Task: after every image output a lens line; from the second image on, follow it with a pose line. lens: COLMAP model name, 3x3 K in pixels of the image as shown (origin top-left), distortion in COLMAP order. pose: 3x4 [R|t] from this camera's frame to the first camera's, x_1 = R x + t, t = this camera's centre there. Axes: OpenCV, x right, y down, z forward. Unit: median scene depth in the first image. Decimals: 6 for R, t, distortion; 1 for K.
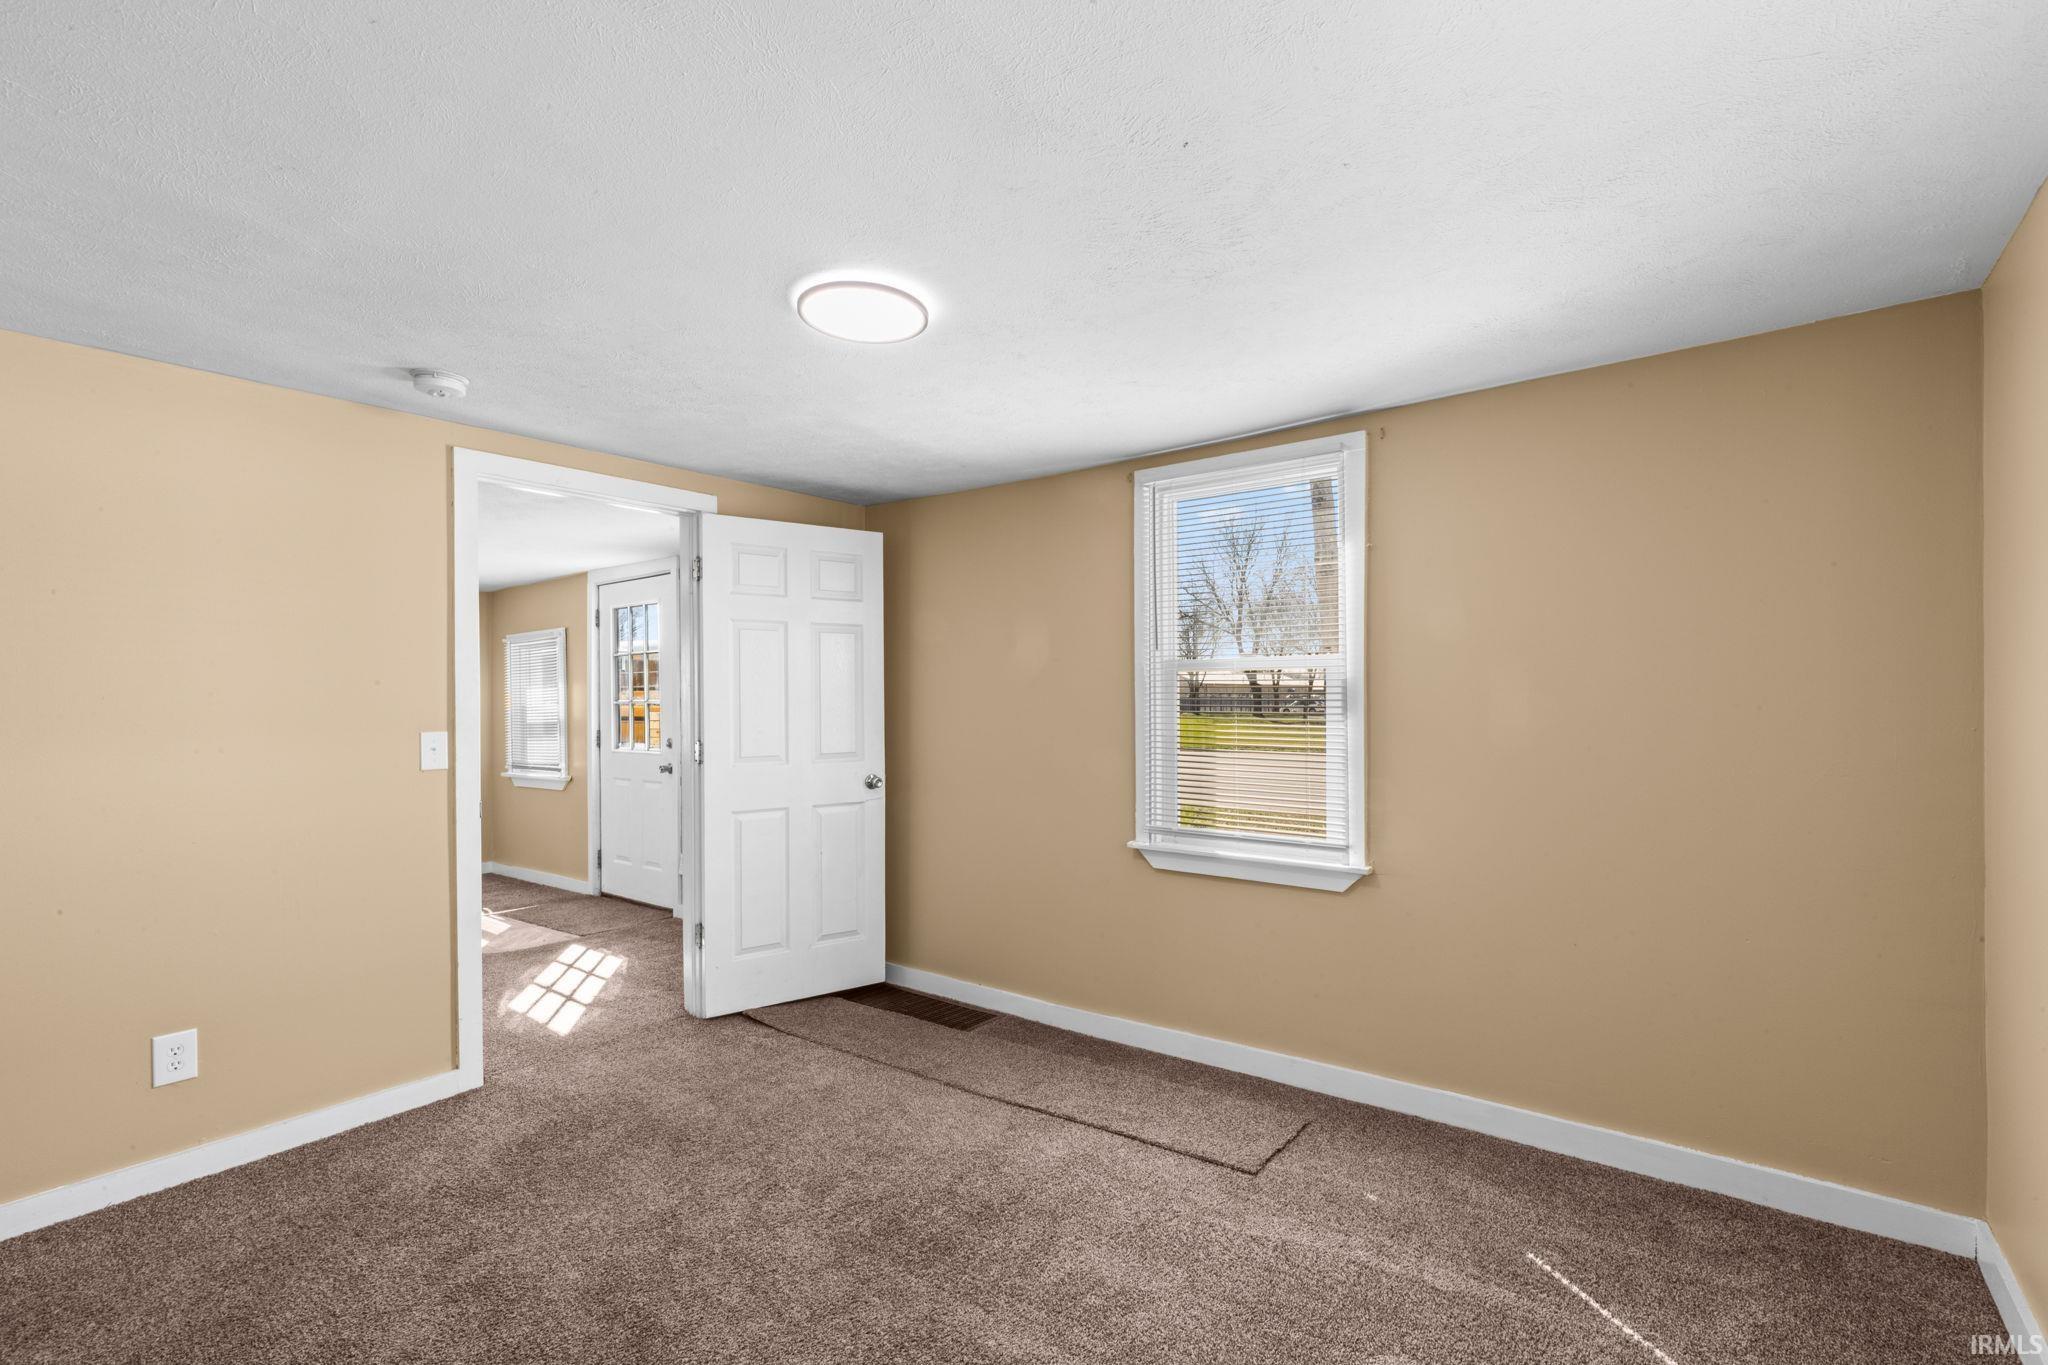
lens RADIAL K [[942.5, 0, 1027.1], [0, 942.5, 703.4], [0, 0, 1]] dist [0.003035, -0.000442]
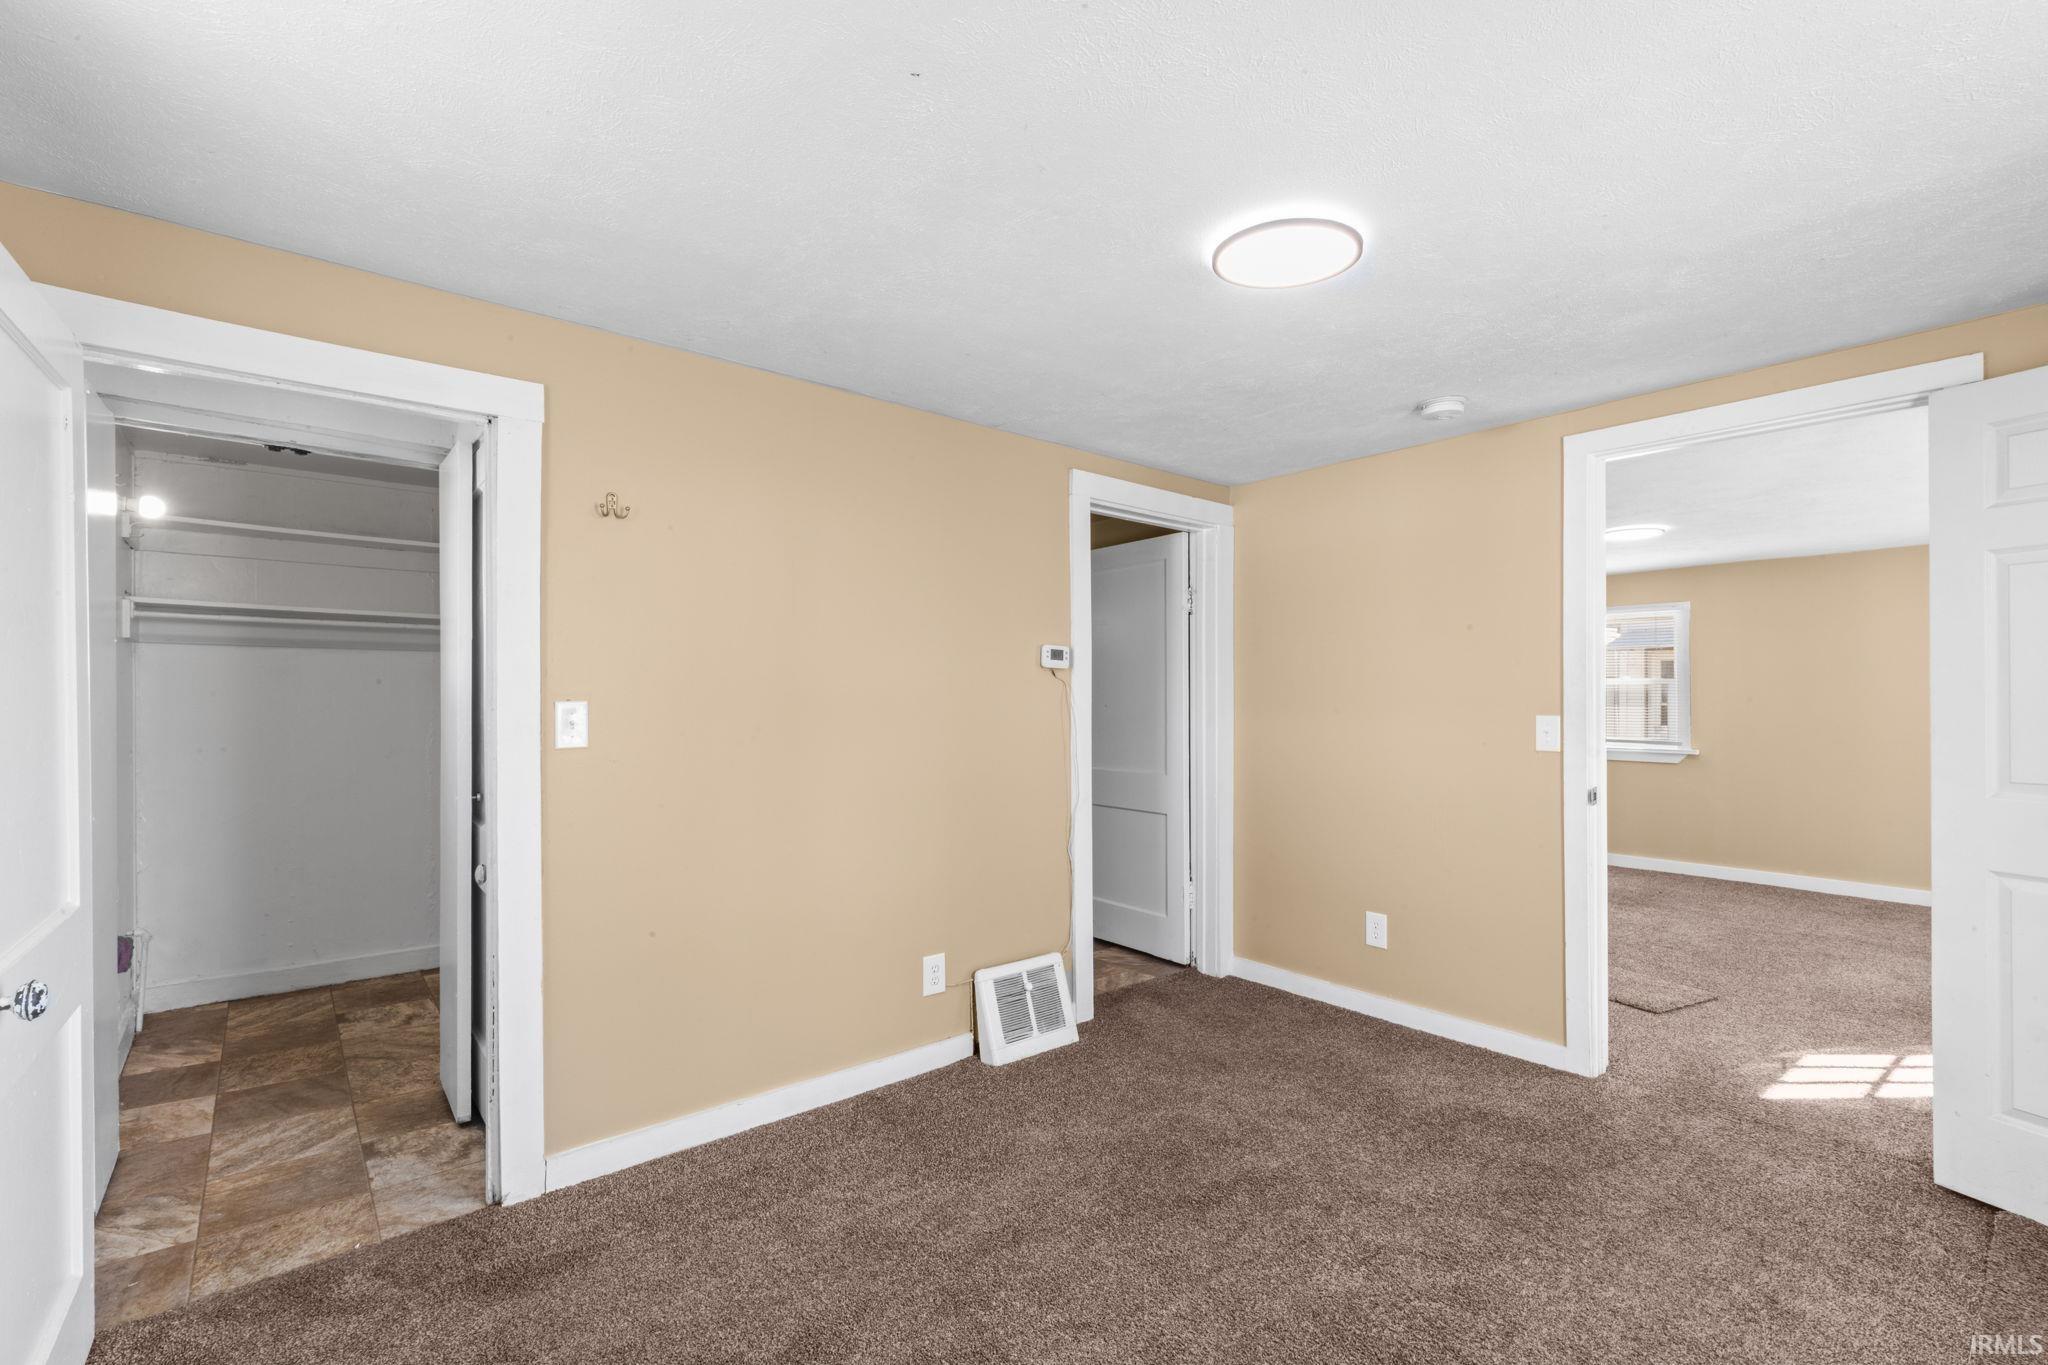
lens RADIAL K [[947.4, 0, 1027.7], [0, 947.4, 684.0], [0, 0, 1]] dist [0.000711, 0.000031]
pose [[-0.249105, 0.001795, -0.968475, 0.552588], [0.000270, 0.999998, 0.001784, -0.006455], [0.968477, 0.000183, -0.249105, 0.718472]]
